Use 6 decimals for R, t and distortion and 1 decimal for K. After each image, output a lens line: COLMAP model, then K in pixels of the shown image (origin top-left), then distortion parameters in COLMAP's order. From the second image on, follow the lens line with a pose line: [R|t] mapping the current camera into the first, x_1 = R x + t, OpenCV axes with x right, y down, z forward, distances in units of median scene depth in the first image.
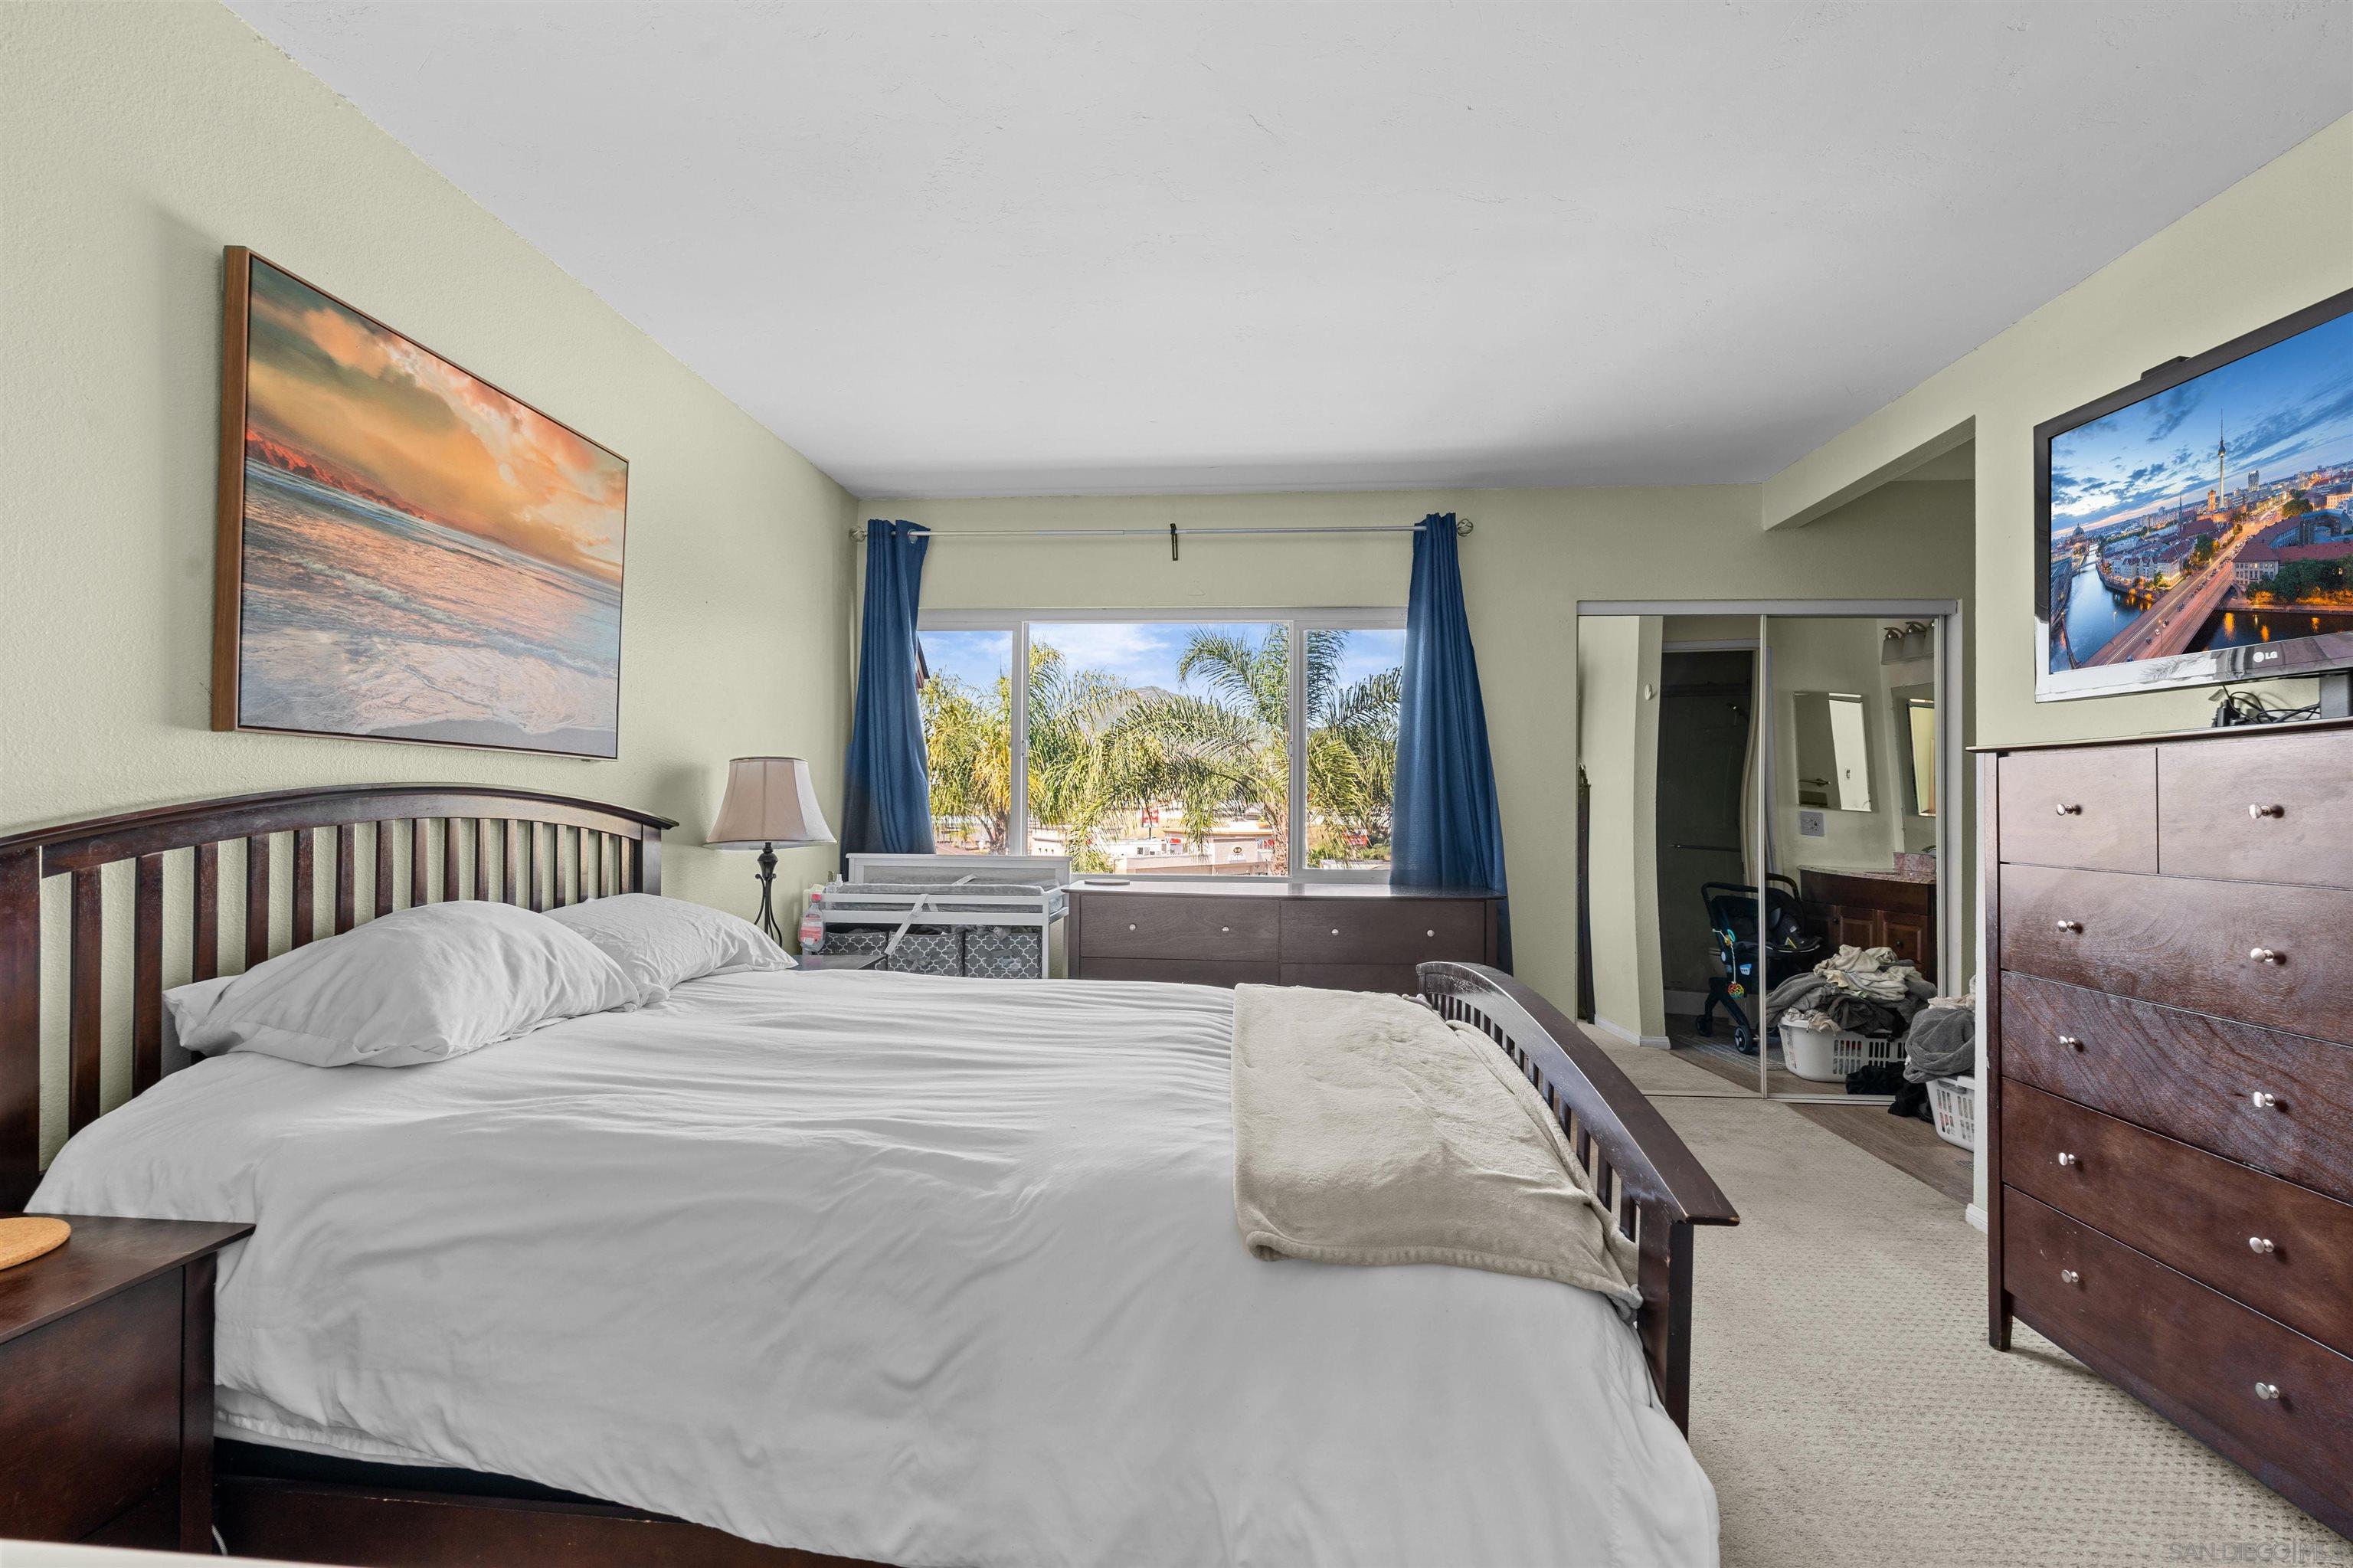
lens RADIAL K [[1061.4, 0, 1173.8], [0, 1061.4, 824.8], [0, 0, 1]] dist [-0.000675, 0.000561]
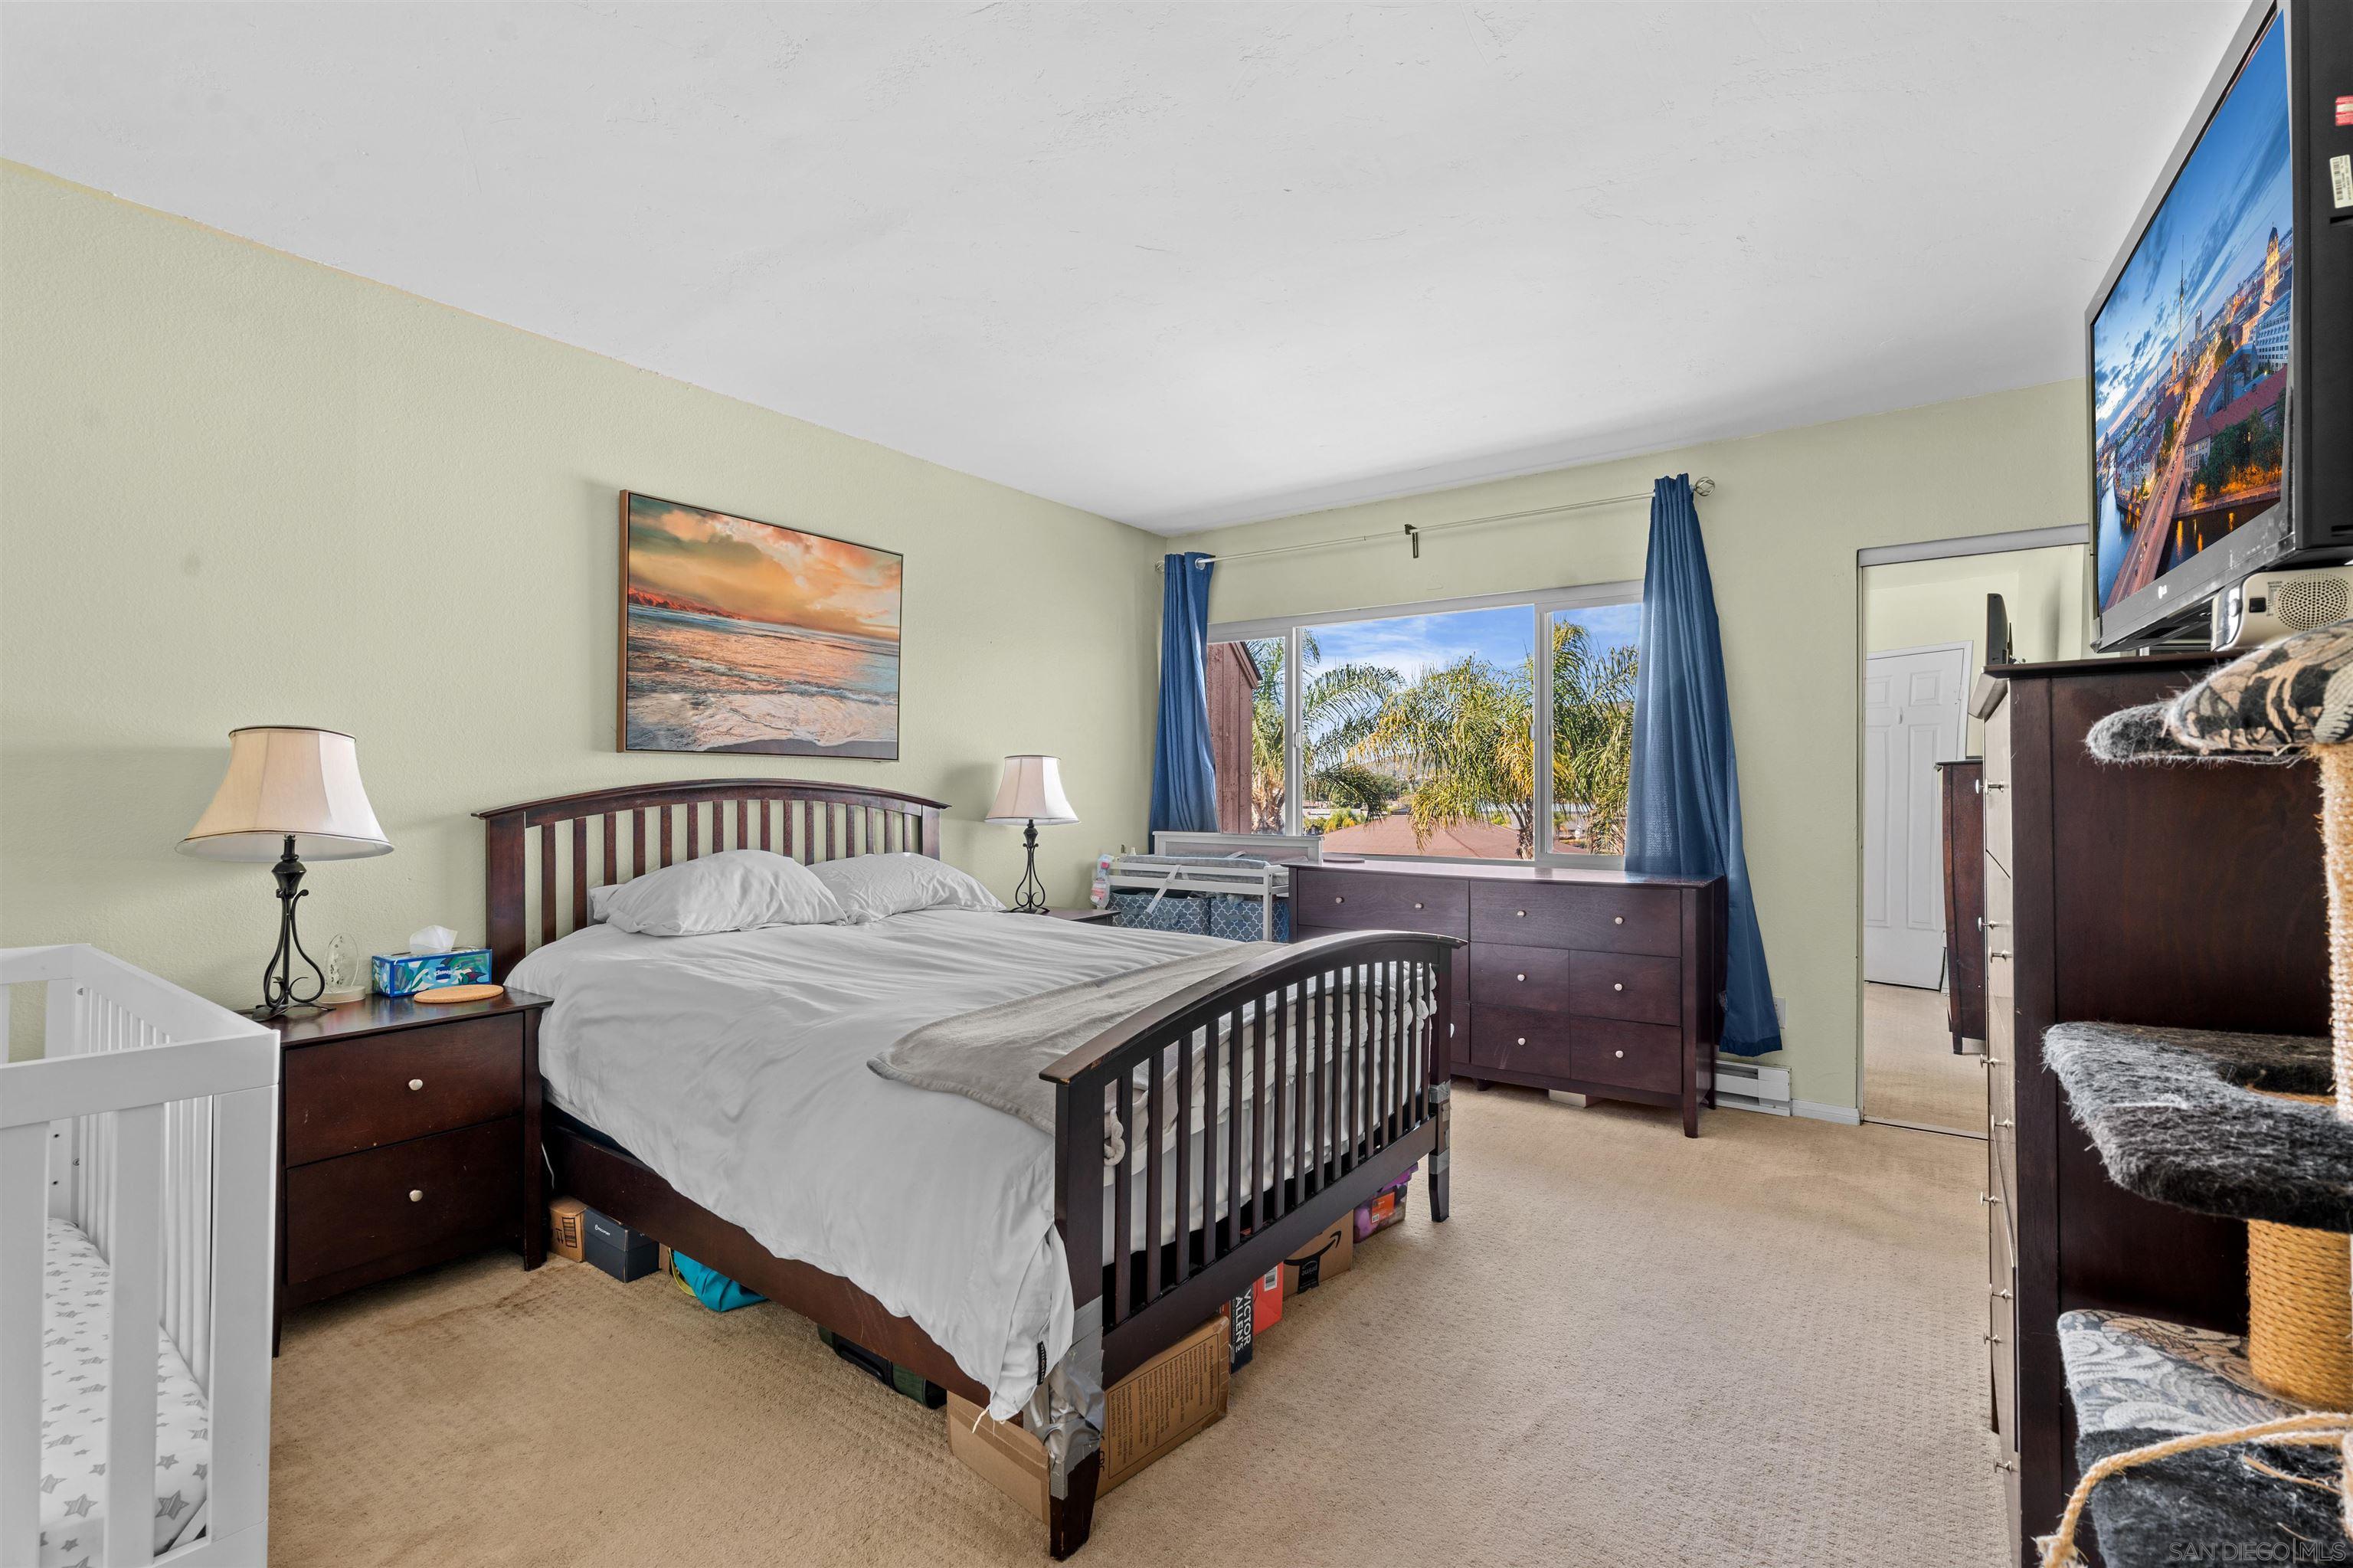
lens RADIAL K [[1071.3, 0, 1173.4], [0, 1071.3, 819.5], [0, 0, 1]] dist [-0.002012, 0.000634]
pose [[0.851216, 0.007520, -0.524761, 0.714900], [-0.004236, 0.999963, 0.007459, 0.008721], [0.524798, -0.004126, 0.851217, -0.068195]]
